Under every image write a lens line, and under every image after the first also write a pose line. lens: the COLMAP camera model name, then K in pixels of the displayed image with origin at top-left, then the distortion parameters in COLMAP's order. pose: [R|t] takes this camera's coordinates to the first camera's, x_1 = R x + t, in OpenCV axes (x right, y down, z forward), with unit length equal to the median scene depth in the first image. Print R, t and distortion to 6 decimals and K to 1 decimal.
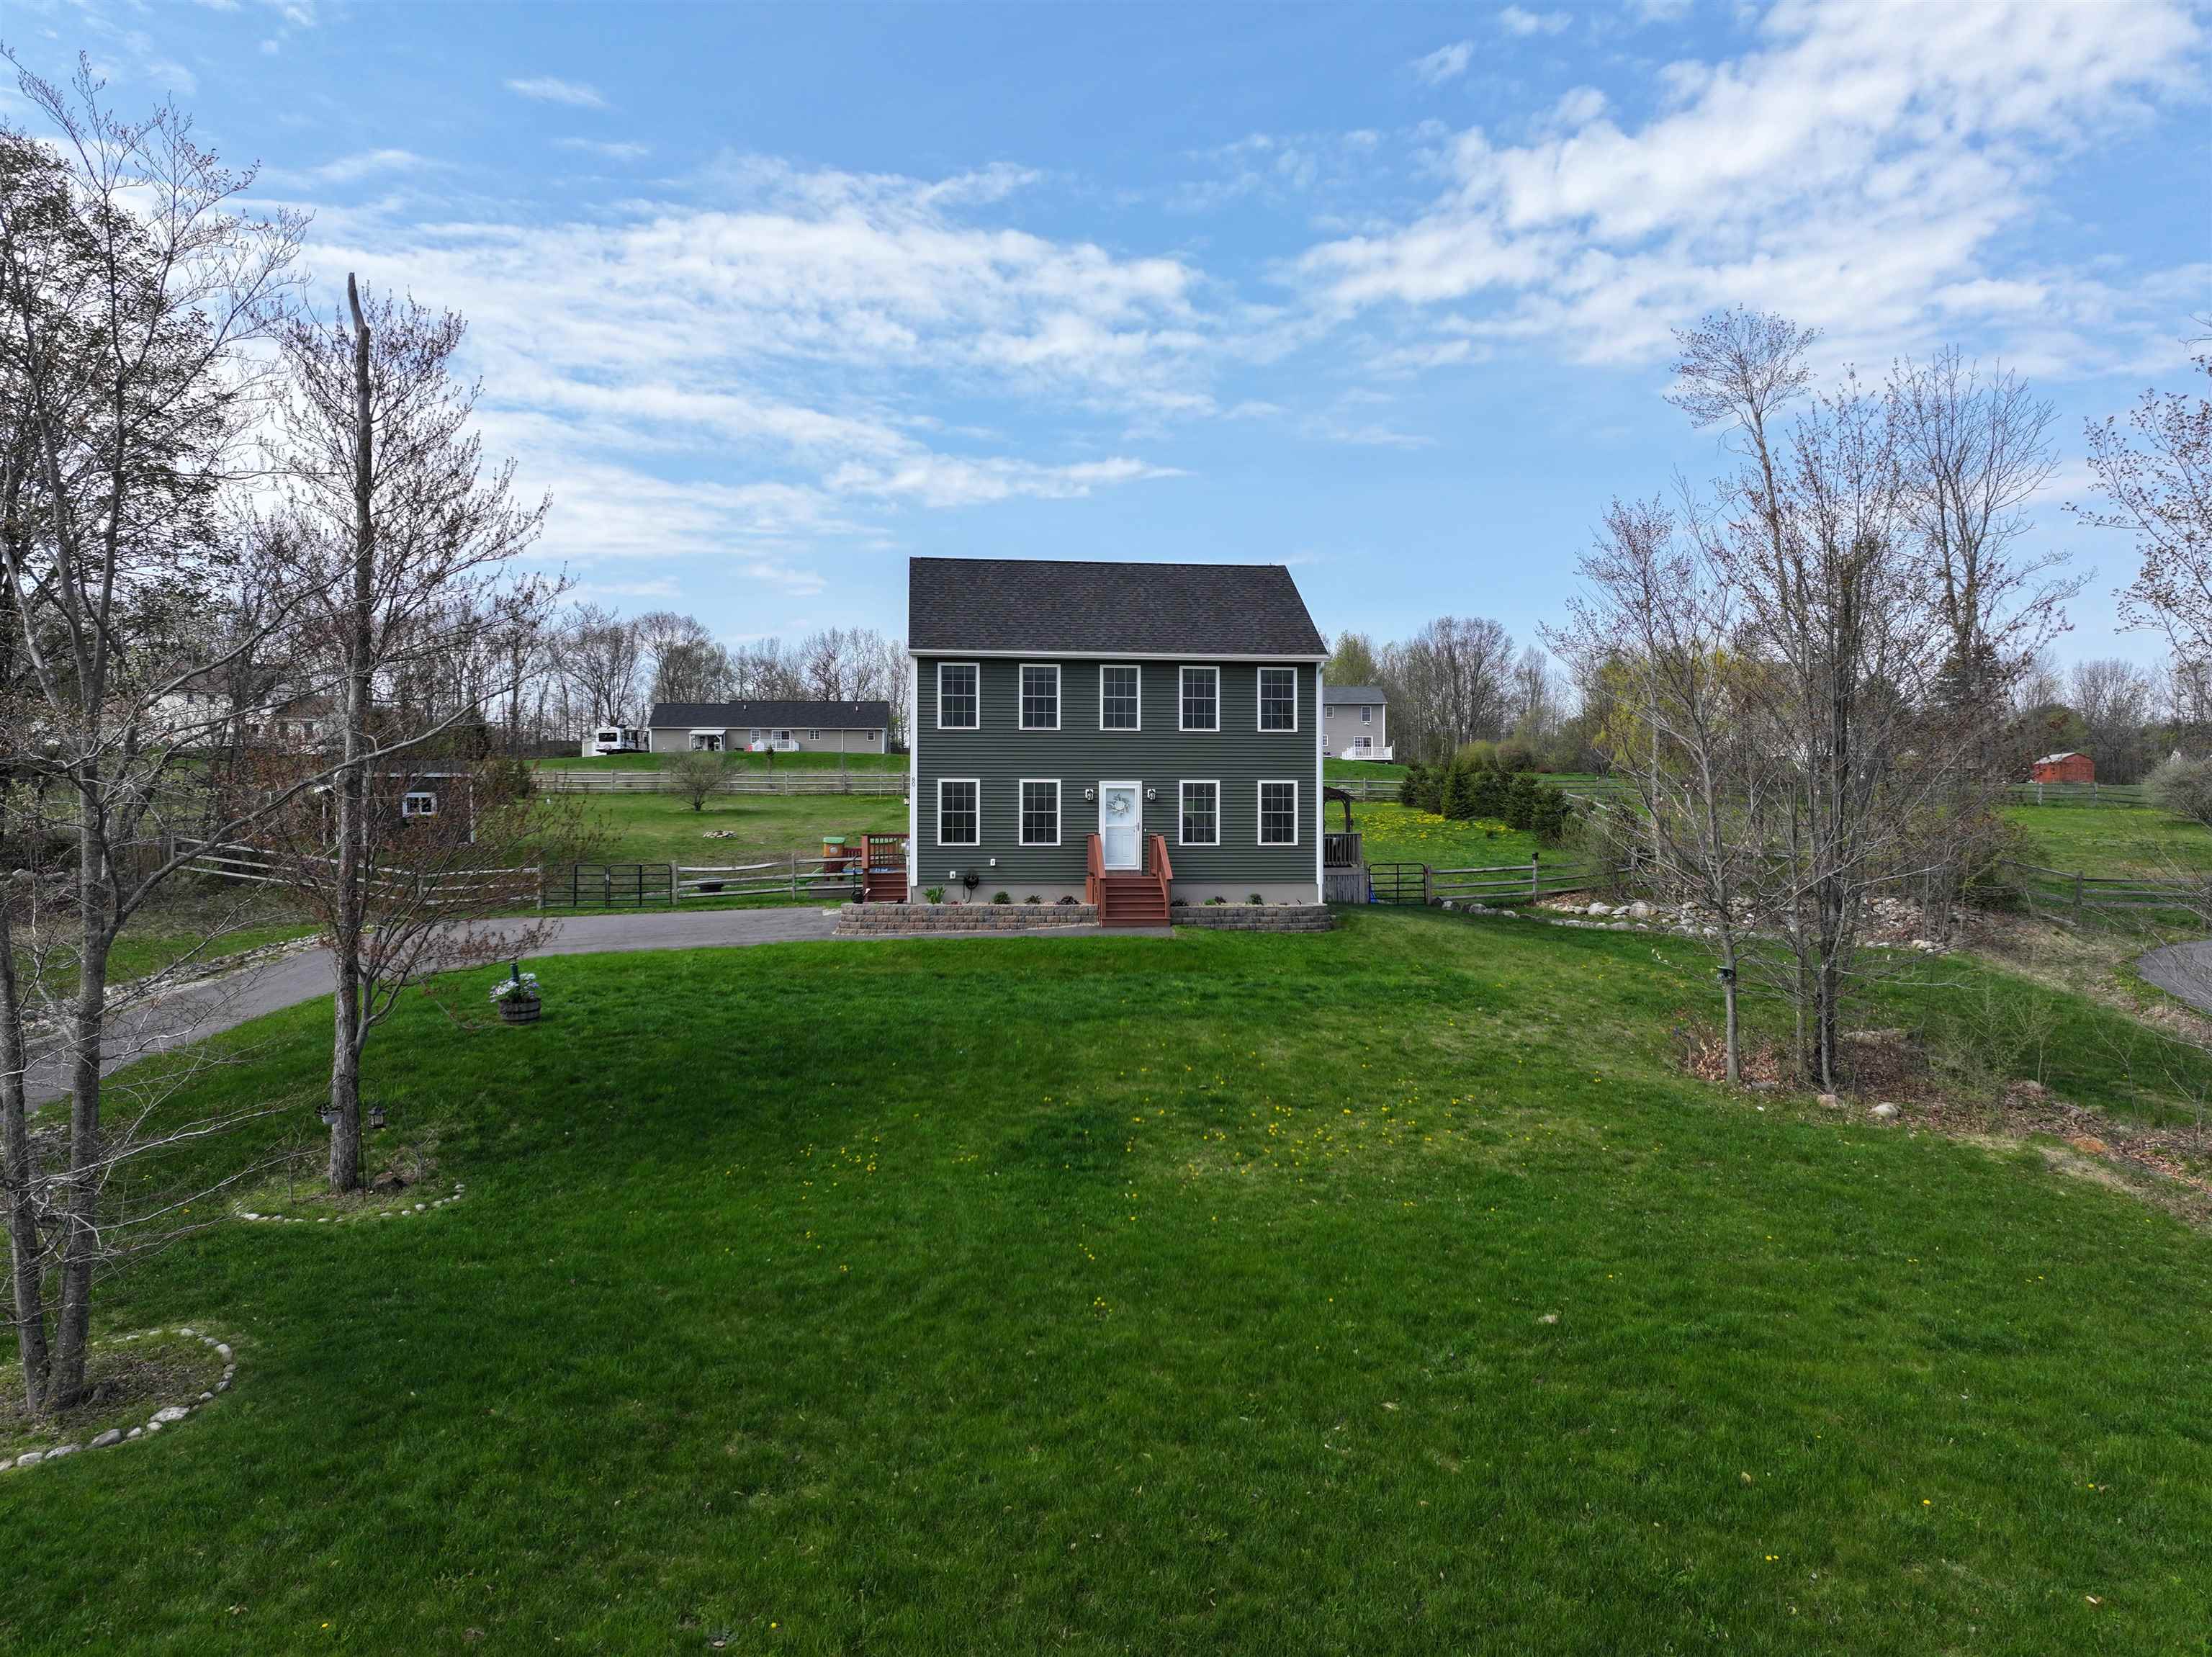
lens RADIAL K [[1561.4, 0, 1110.6], [0, 1561.4, 832.4], [0, 0, 1]] dist [0.021544, -0.049449]
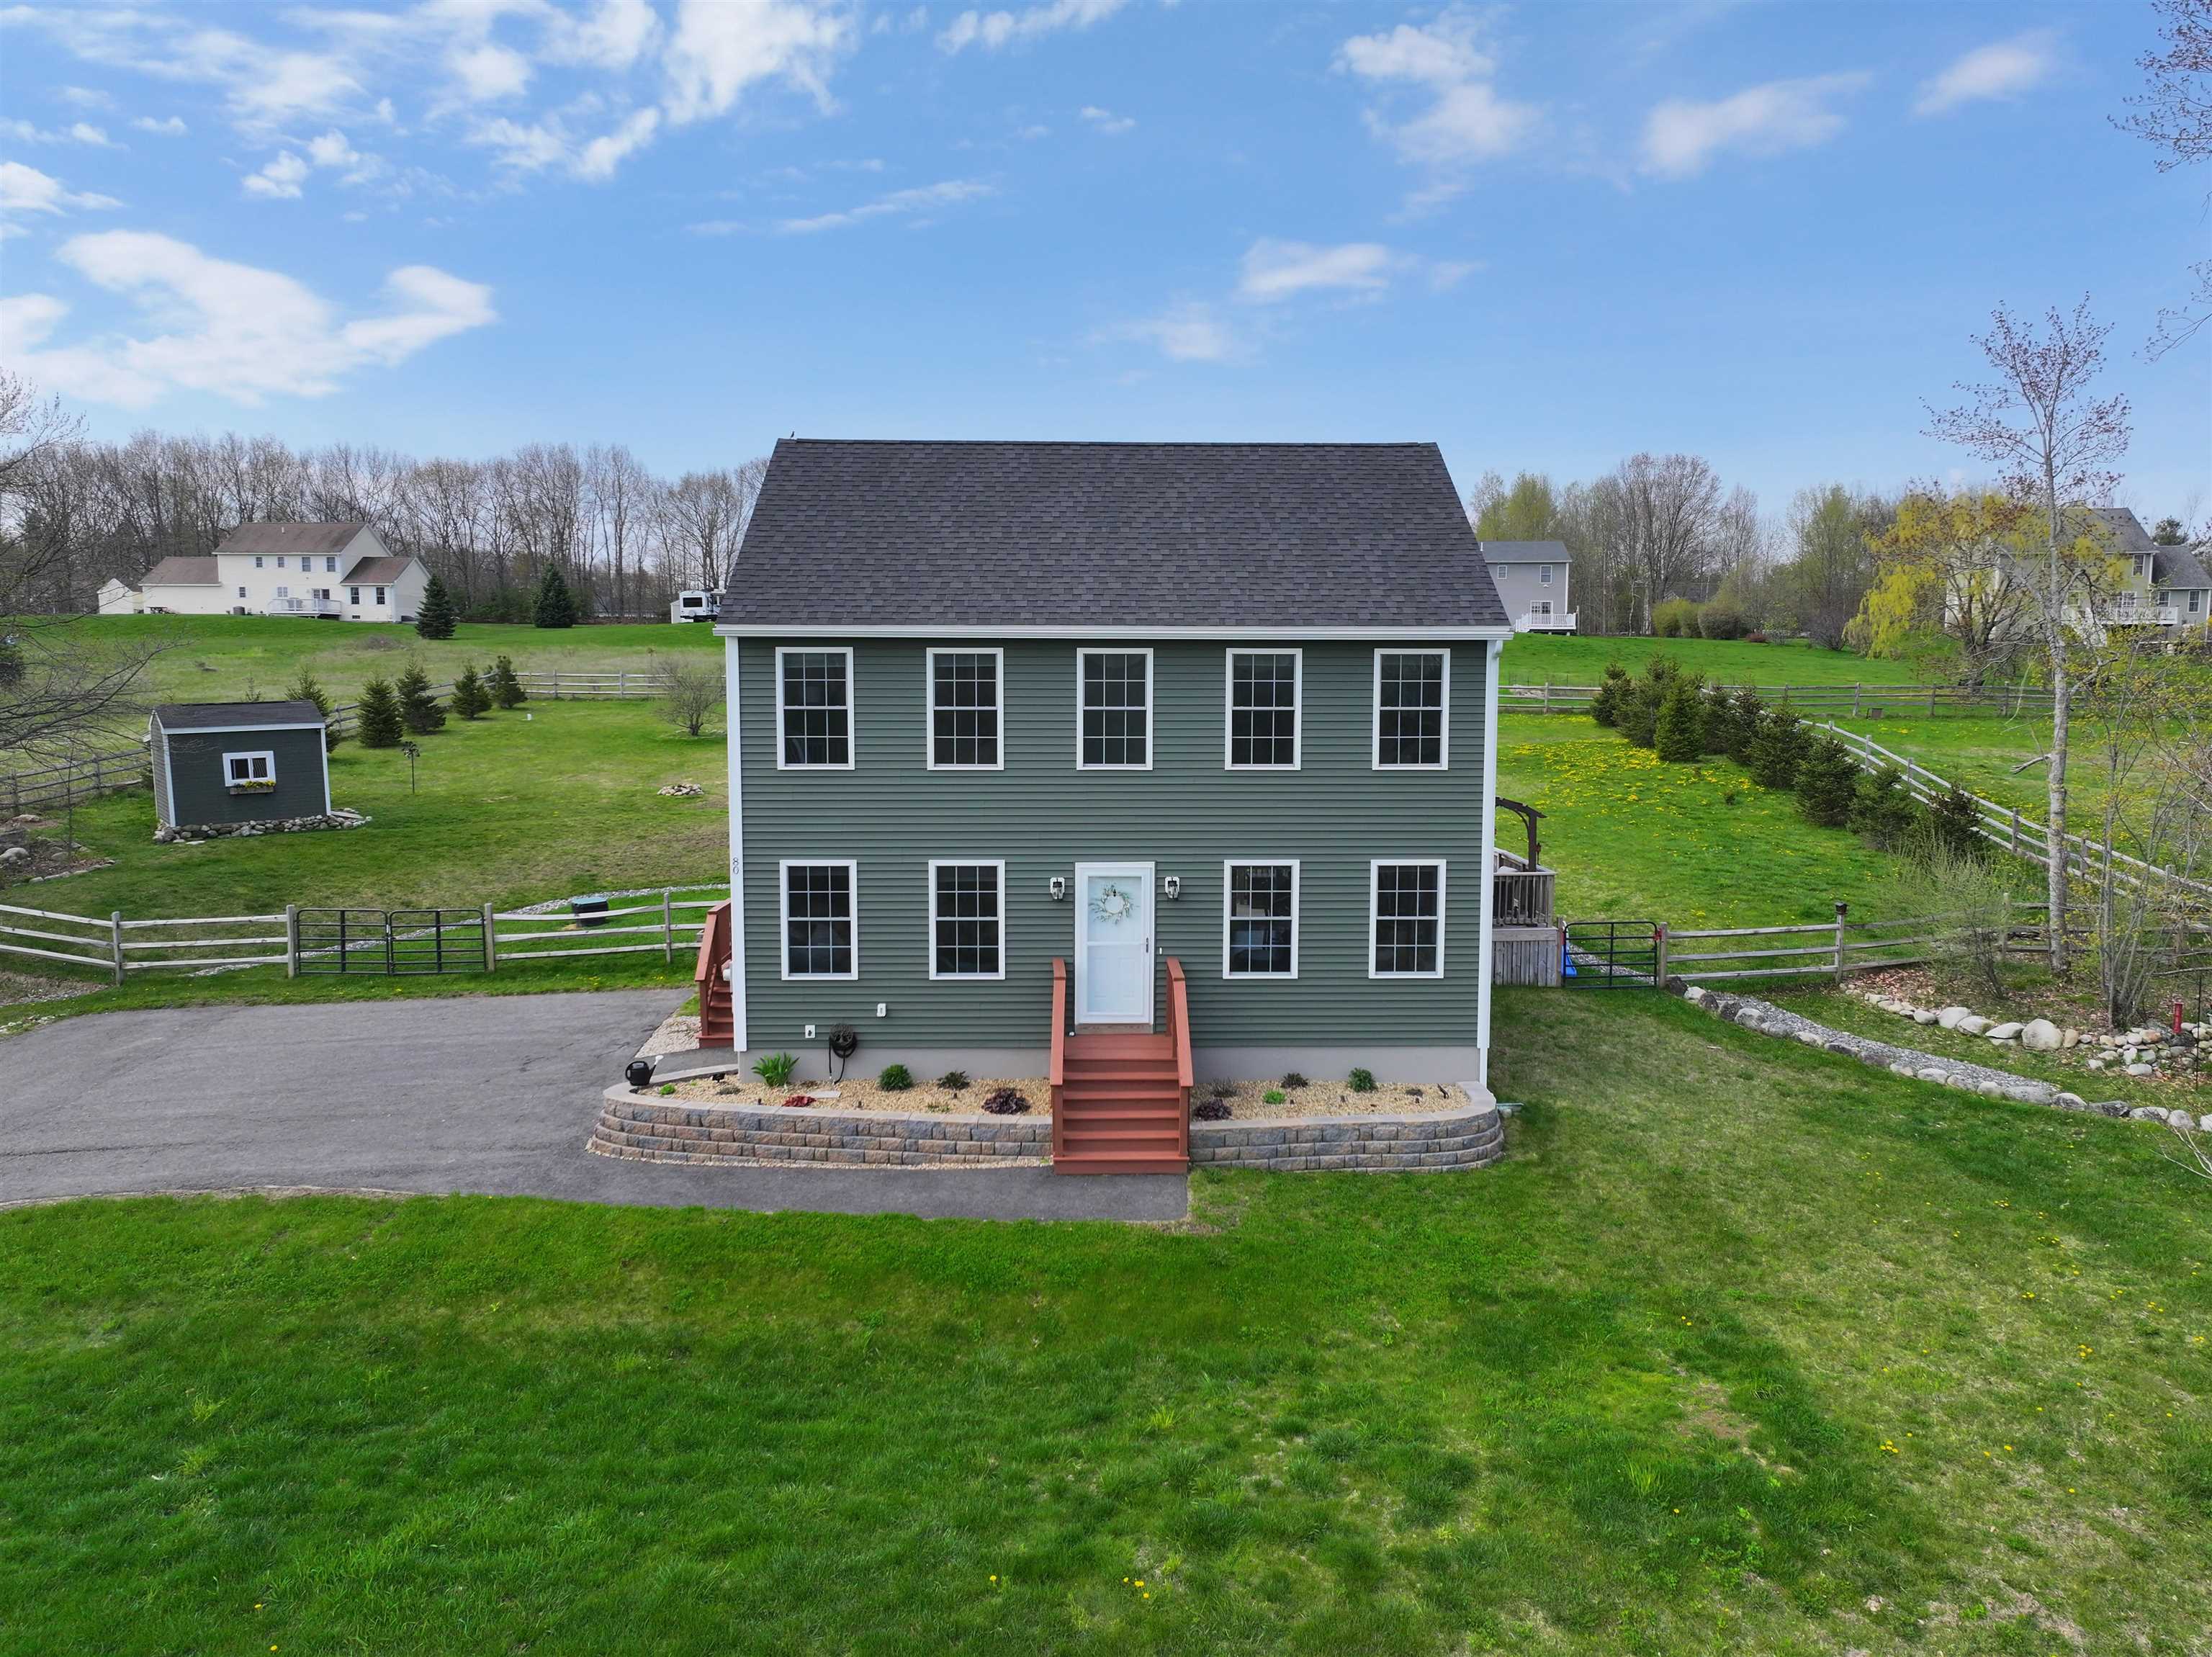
lens RADIAL K [[1560.1, 0, 1110.0], [0, 1560.1, 822.1], [0, 0, 1]] dist [0.005966, 0.000348]
pose [[0.994713, 0.012030, -0.101989, 0.057402], [-0.001826, 0.995030, 0.099562, -0.096745], [0.102680, -0.098849, 0.989791, 0.443297]]
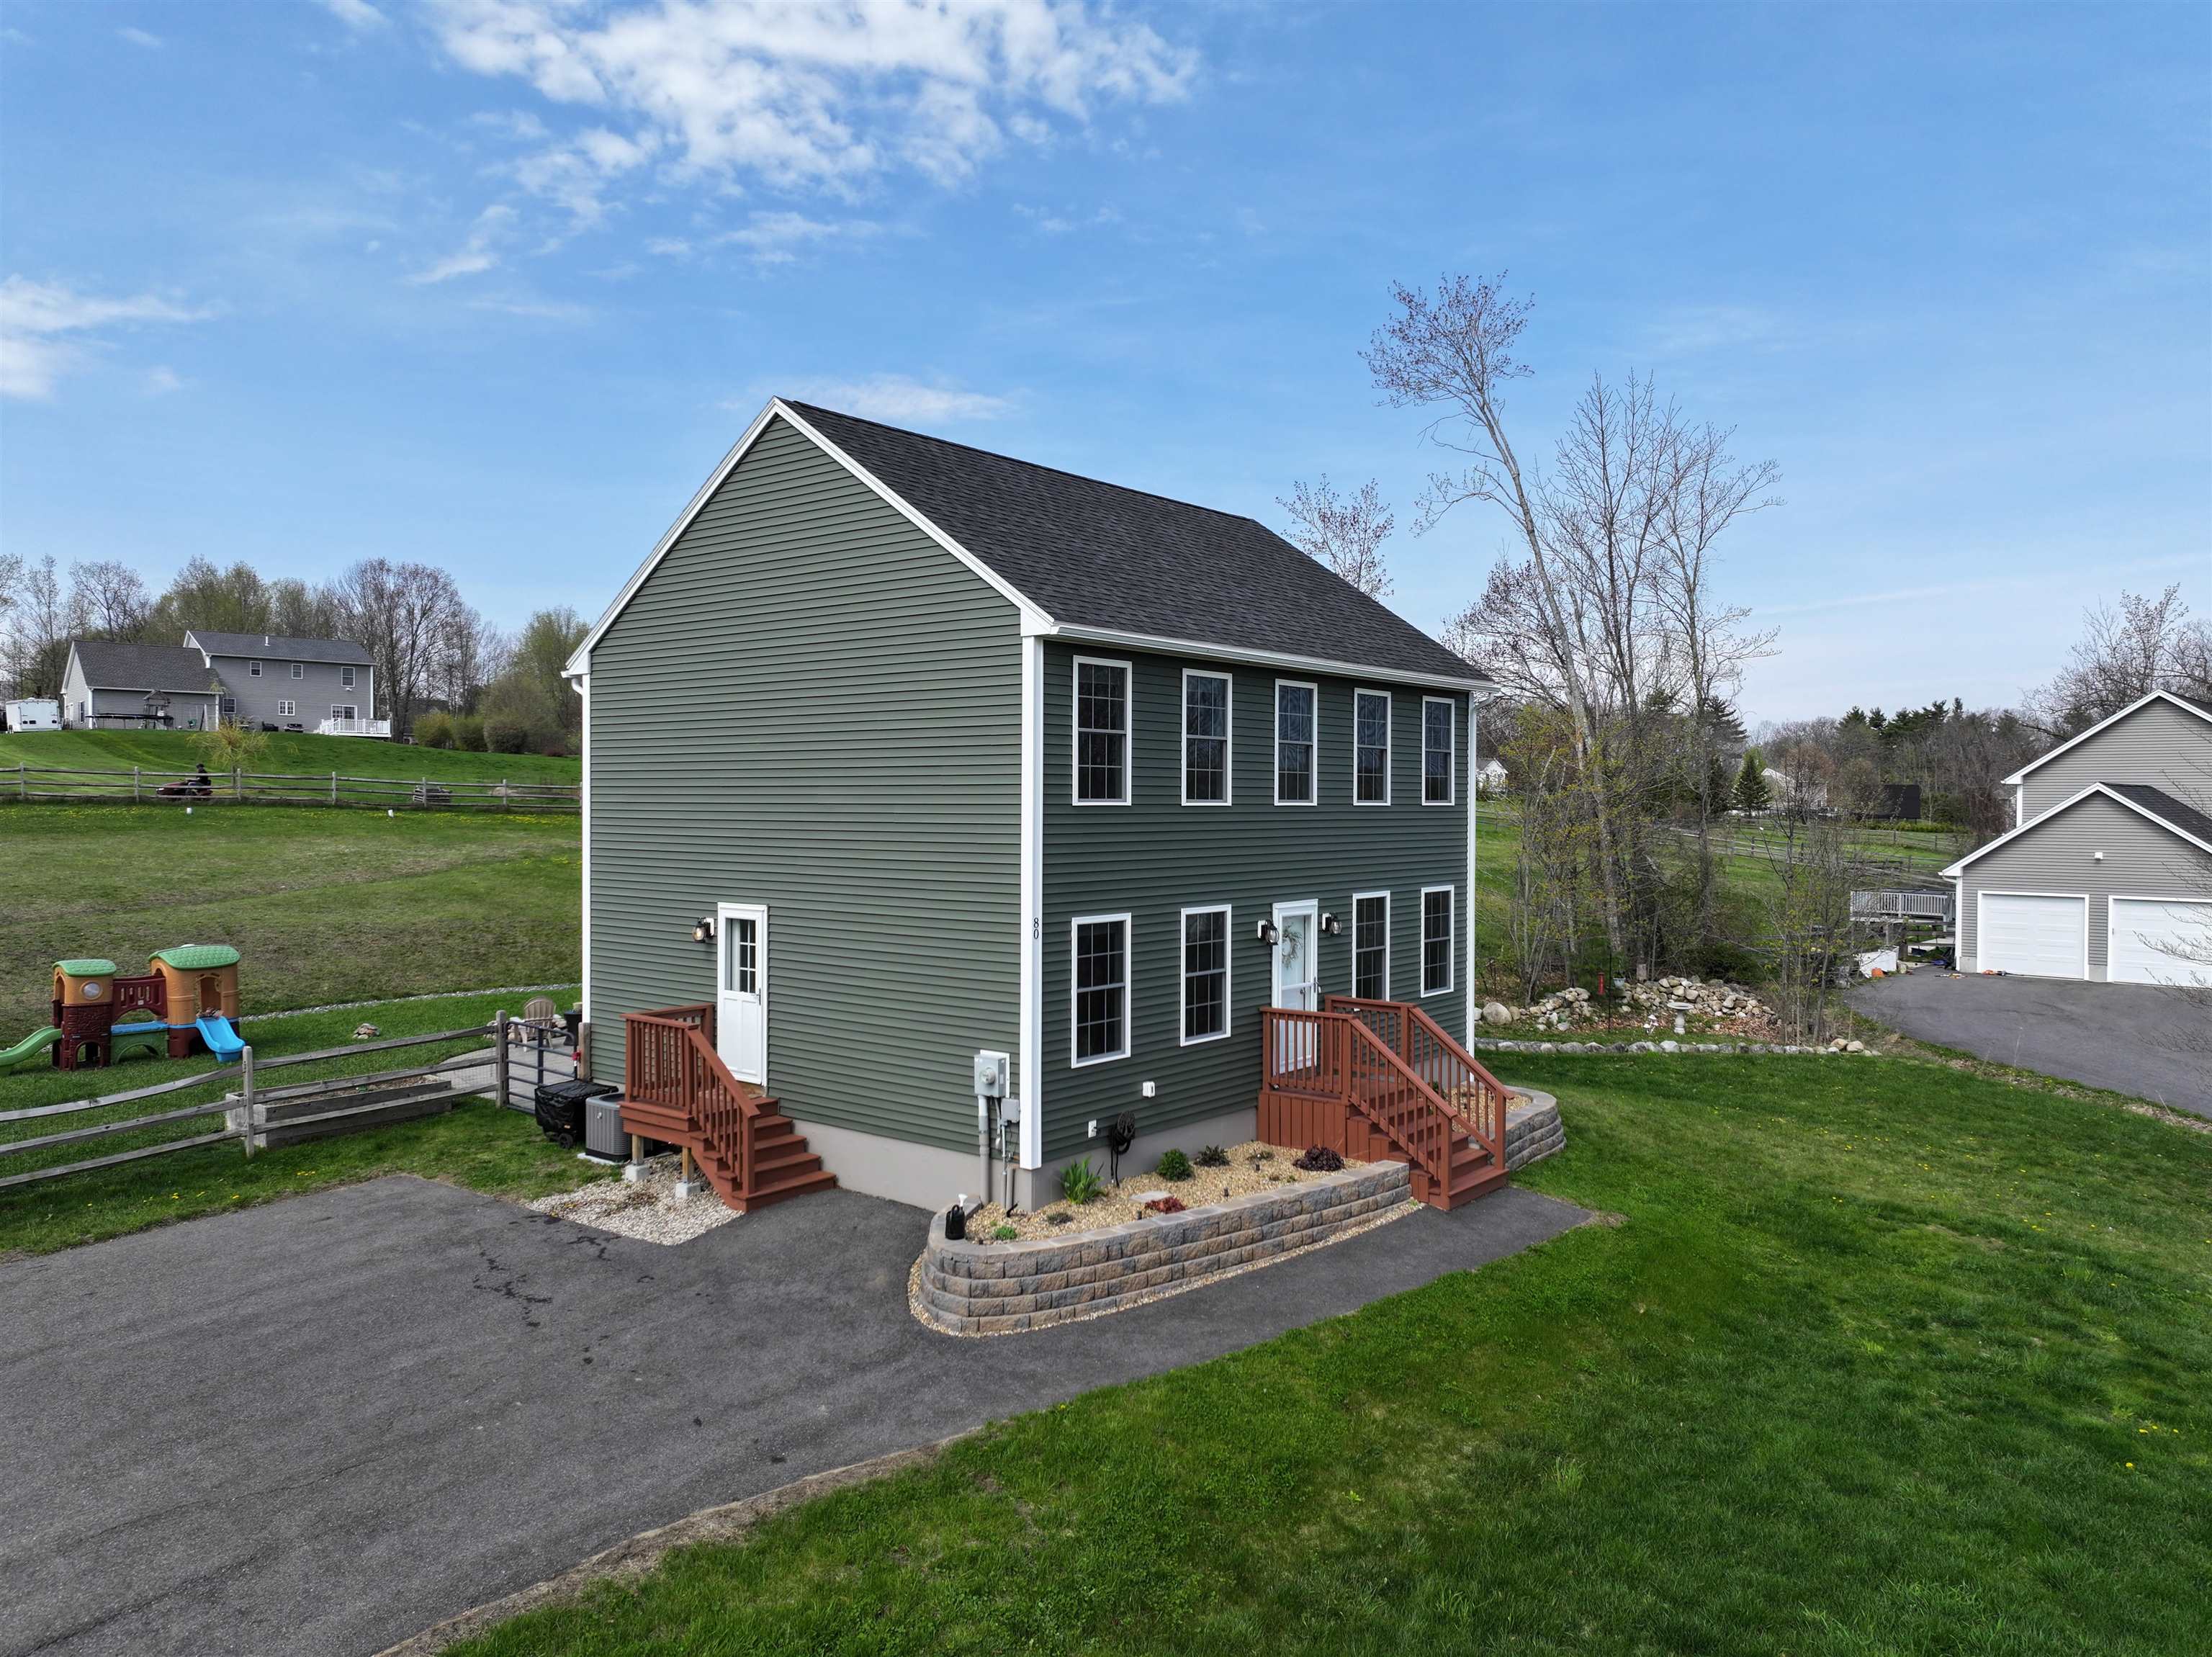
lens RADIAL K [[1560.1, 0, 1110.0], [0, 1560.1, 822.1], [0, 0, 1]] dist [0.005966, 0.000348]
pose [[0.720998, -0.008075, 0.692890, -0.386895], [-0.004316, 0.999860, 0.016144, -0.064820], [-0.692923, -0.014630, 0.720863, 0.636198]]
